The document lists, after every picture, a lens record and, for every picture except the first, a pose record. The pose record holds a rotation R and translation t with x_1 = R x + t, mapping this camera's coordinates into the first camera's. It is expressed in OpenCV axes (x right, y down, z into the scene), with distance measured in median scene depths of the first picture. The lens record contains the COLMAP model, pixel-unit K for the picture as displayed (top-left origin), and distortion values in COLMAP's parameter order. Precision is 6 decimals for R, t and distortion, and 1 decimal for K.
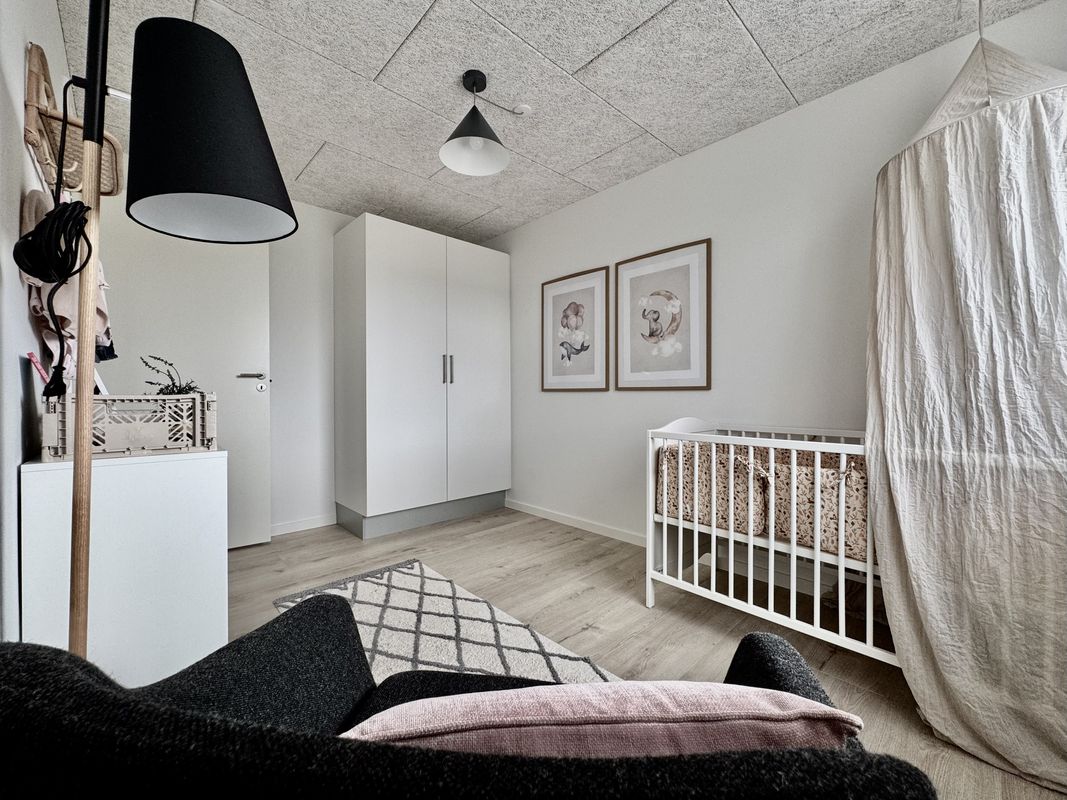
lens RADIAL K [[432.2, 0, 533.5], [0, 432.2, 399.6], [0, 0, 1]] dist [-0.001391, 0.000254]
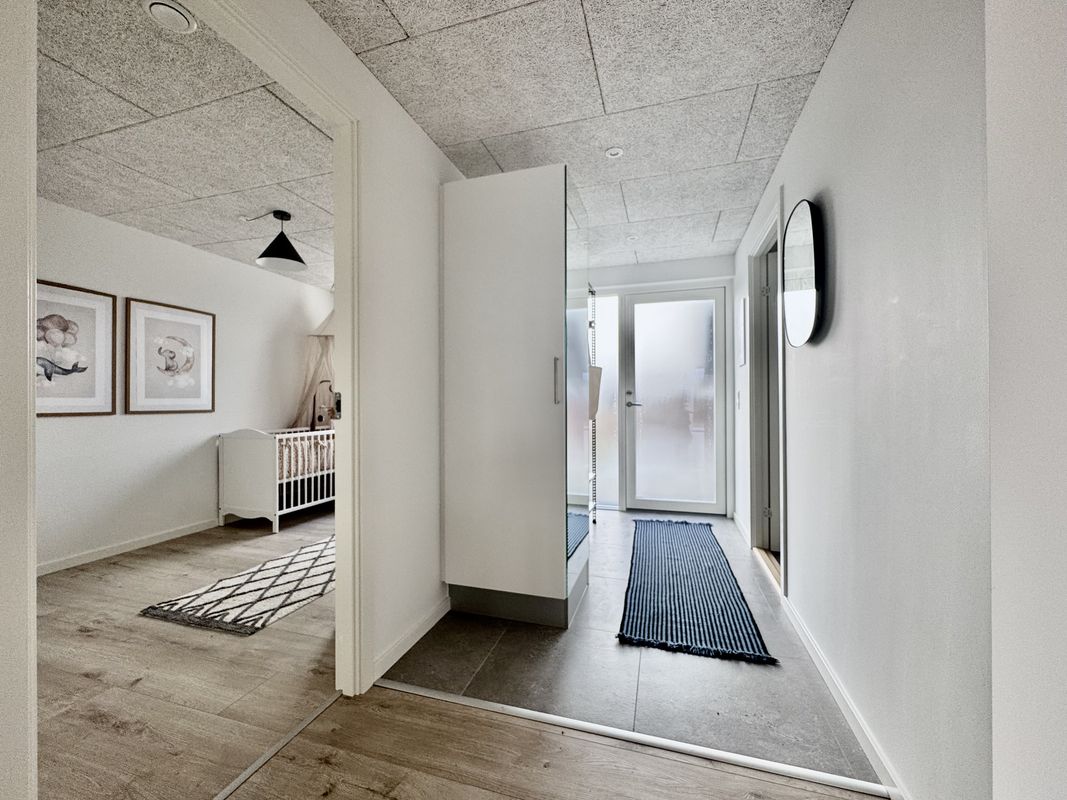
lens RADIAL K [[430.3, 0, 531.6], [0, 430.3, 399.4], [0, 0, 1]] dist [-0.001700, 0.000094]
pose [[-0.488155, 0.009285, 0.872707, -1.342372], [0.016893, 0.999857, -0.001188, -0.042098], [-0.872593, 0.014163, -0.488242, 0.689245]]
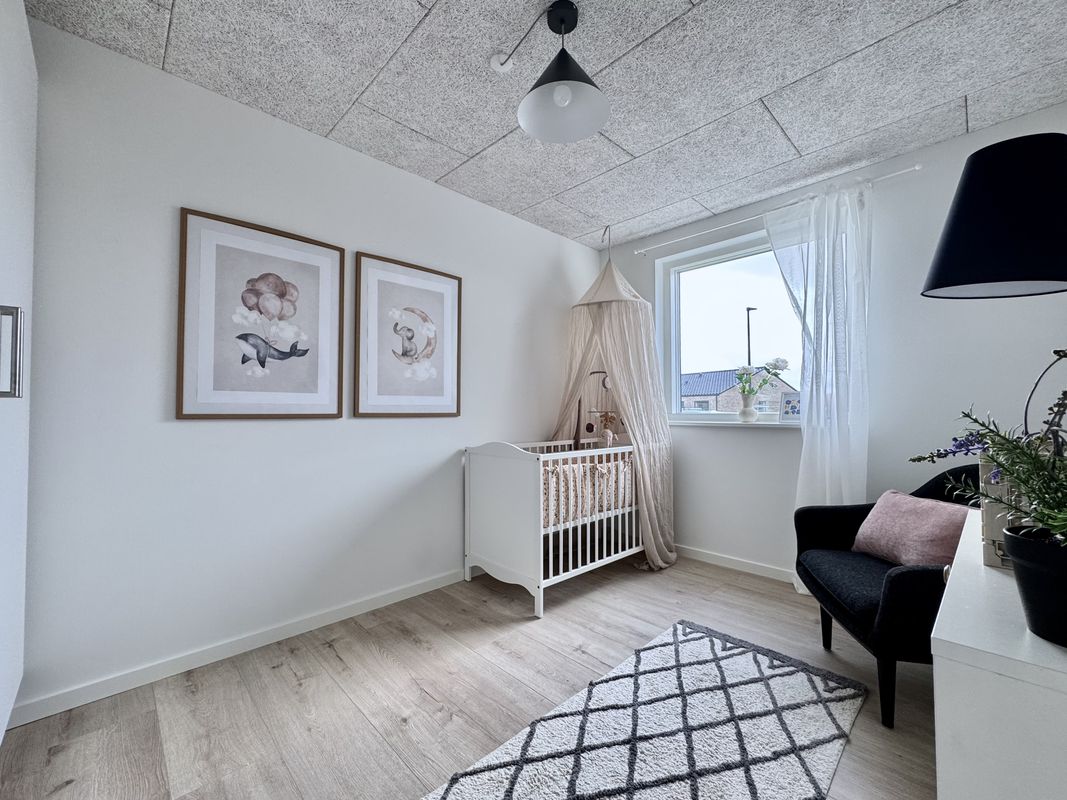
lens RADIAL K [[436.6, 0, 533.5], [0, 436.6, 400.0], [0, 0, 1]] dist [-0.000557, -0.000352]
pose [[-0.014171, 0.028144, 0.999503, -0.623824], [0.014147, 0.999509, -0.027943, -0.027105], [-0.999800, 0.013744, -0.014562, 0.752821]]
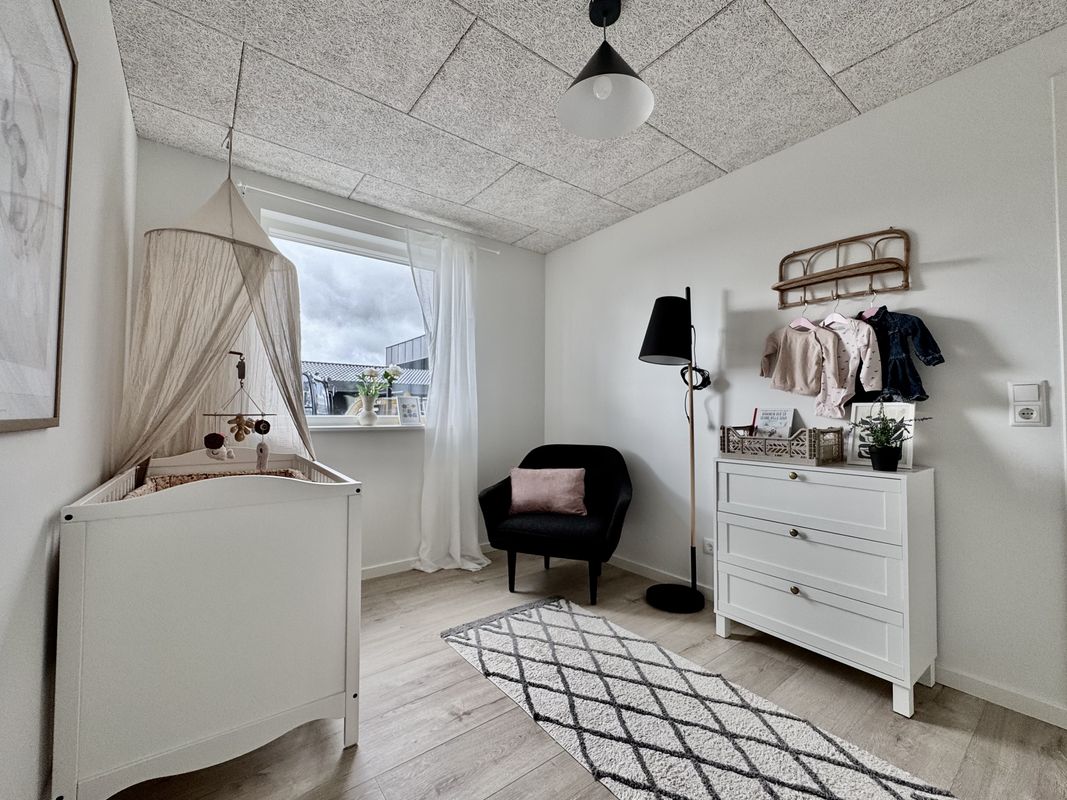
lens RADIAL K [[441.9, 0, 533.5], [0, 441.9, 400.0], [0, 0, 1]] dist [-0.000824, 0.000022]
pose [[-0.994468, 0.001376, 0.105032, -0.065483], [-0.000764, 0.999793, -0.020330, -0.035265], [-0.105038, -0.020298, -0.994261, 1.230595]]
